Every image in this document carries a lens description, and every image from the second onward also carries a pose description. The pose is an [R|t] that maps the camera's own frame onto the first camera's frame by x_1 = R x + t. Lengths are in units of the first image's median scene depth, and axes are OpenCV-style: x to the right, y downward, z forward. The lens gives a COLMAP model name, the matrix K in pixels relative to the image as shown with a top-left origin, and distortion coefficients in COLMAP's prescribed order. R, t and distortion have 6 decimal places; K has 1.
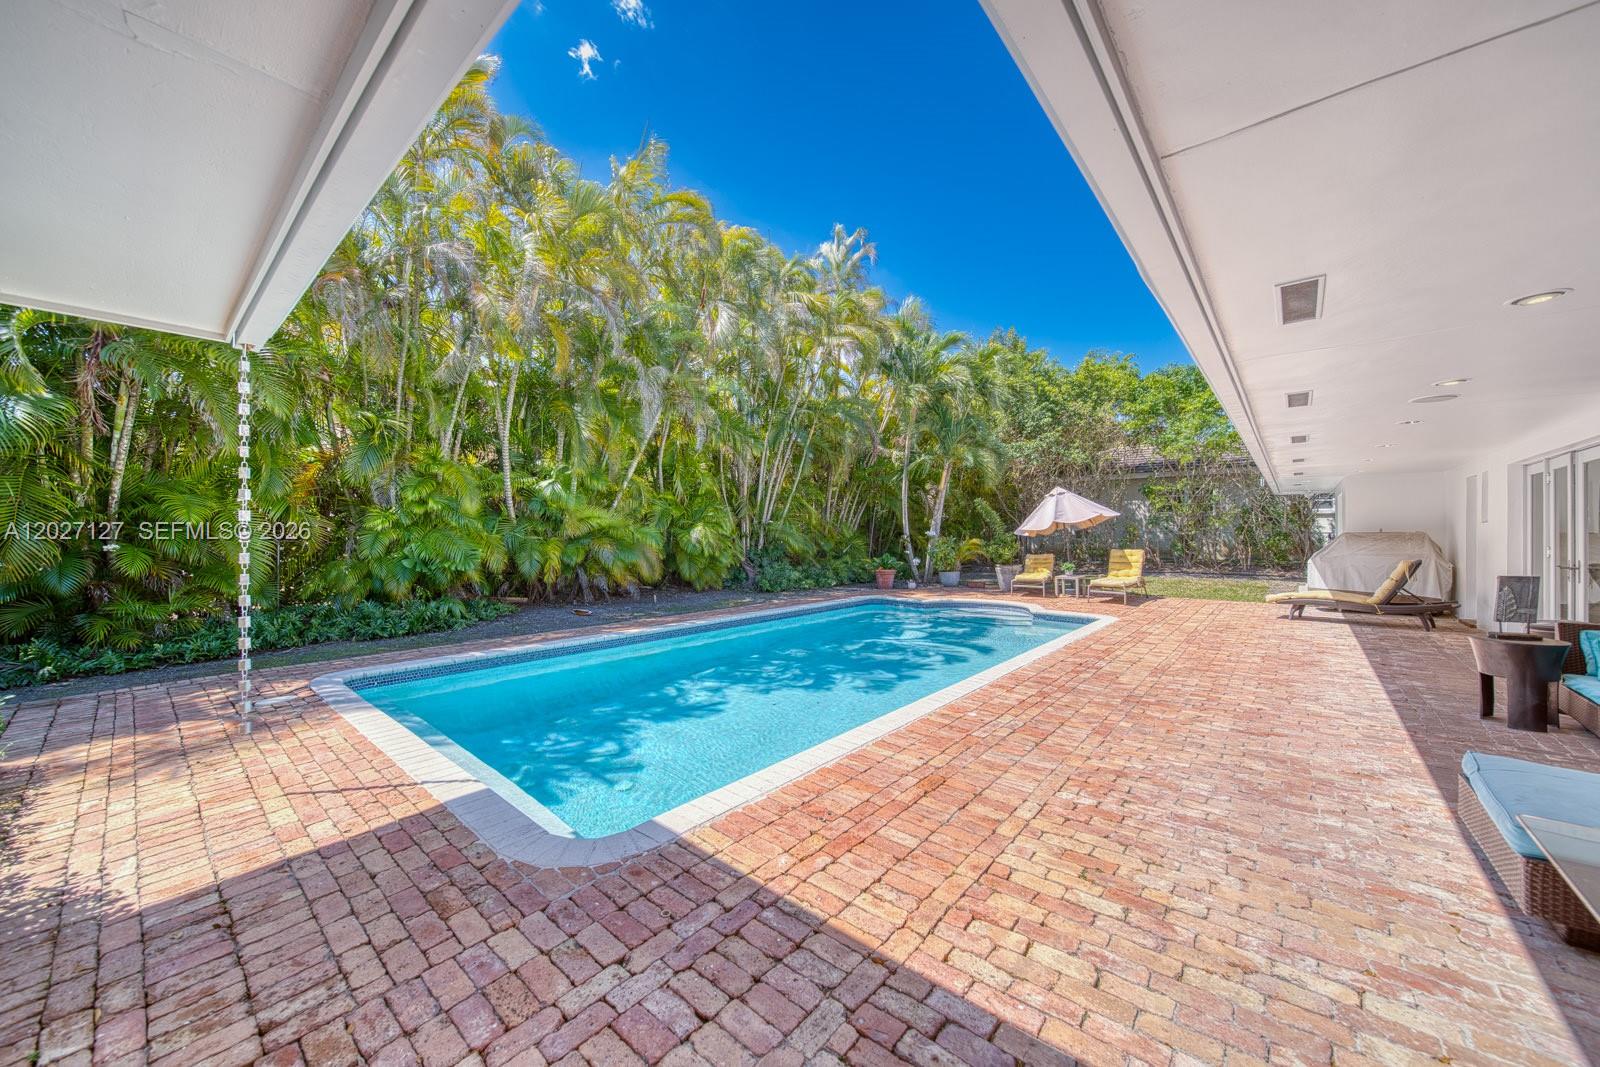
lens RADIAL K [[553.6, 0, 792.0], [0, 553.6, 530.1], [0, 0, 1]] dist [0.001453, -0.000920]
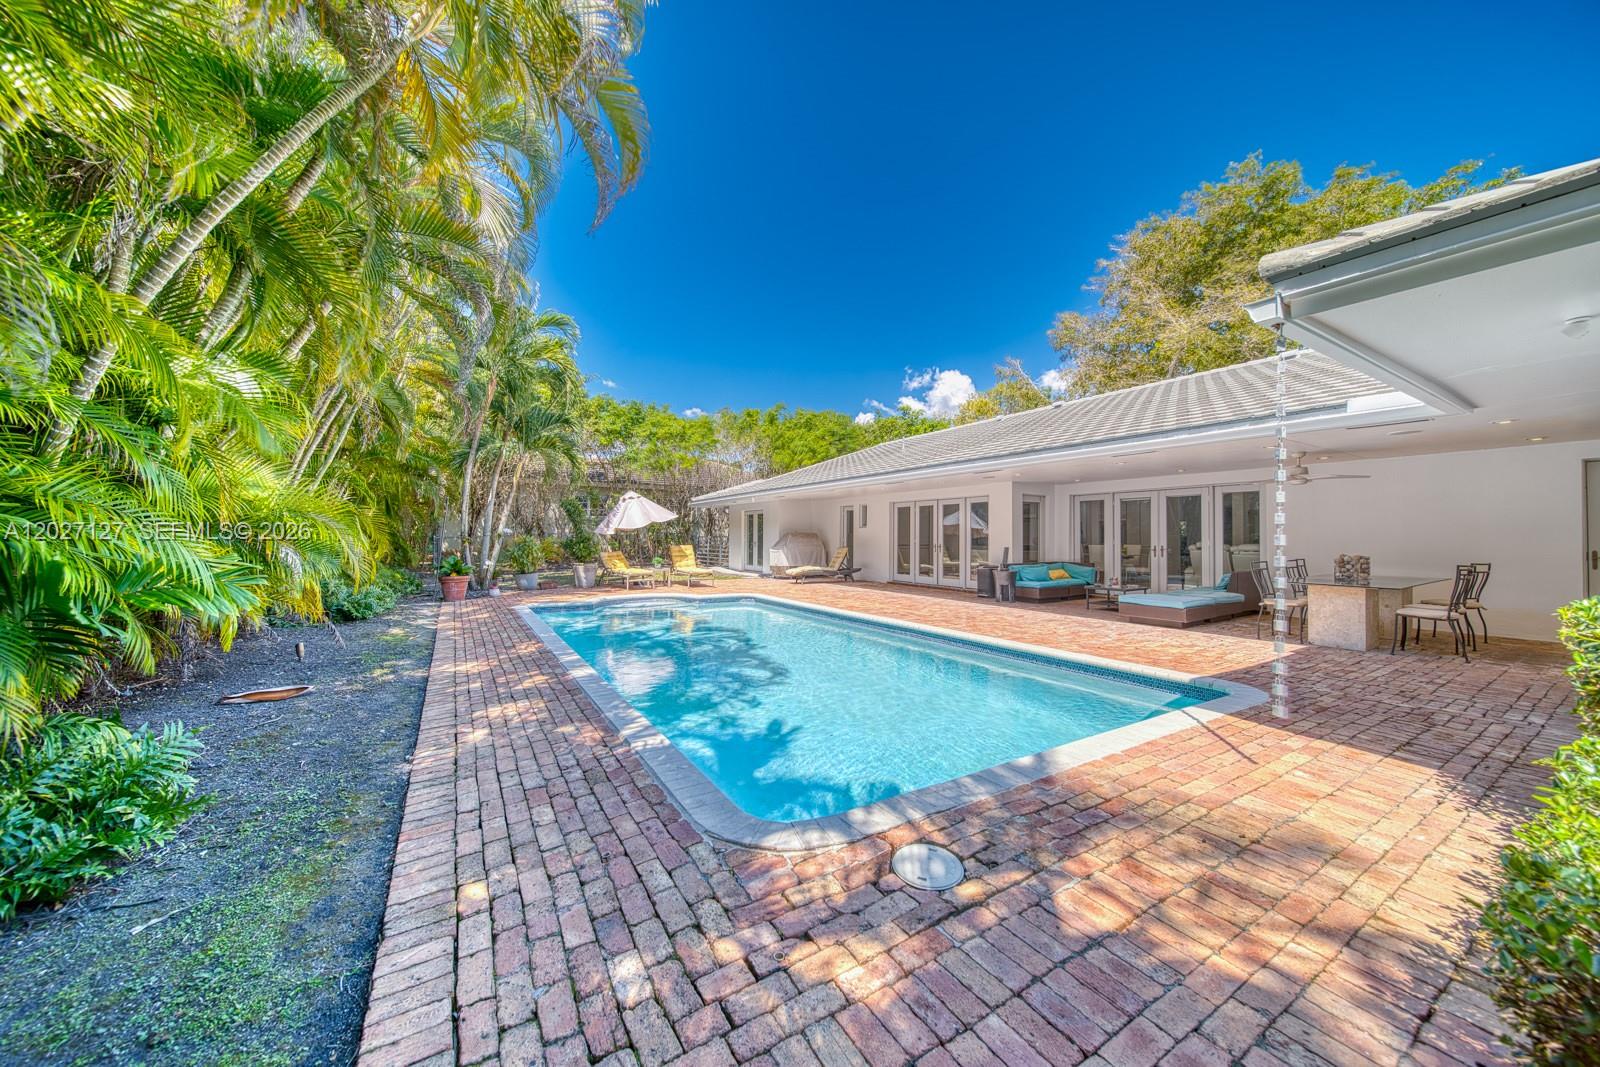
lens RADIAL K [[553.6, 0, 803.3], [0, 553.6, 527.2], [0, 0, 1]] dist [0.001453, -0.000920]
pose [[0.326254, 0.014230, 0.945175, -2.469484], [-0.003771, 0.999898, -0.013752, 0.047038], [-0.945275, 0.000922, 0.326274, 1.663541]]
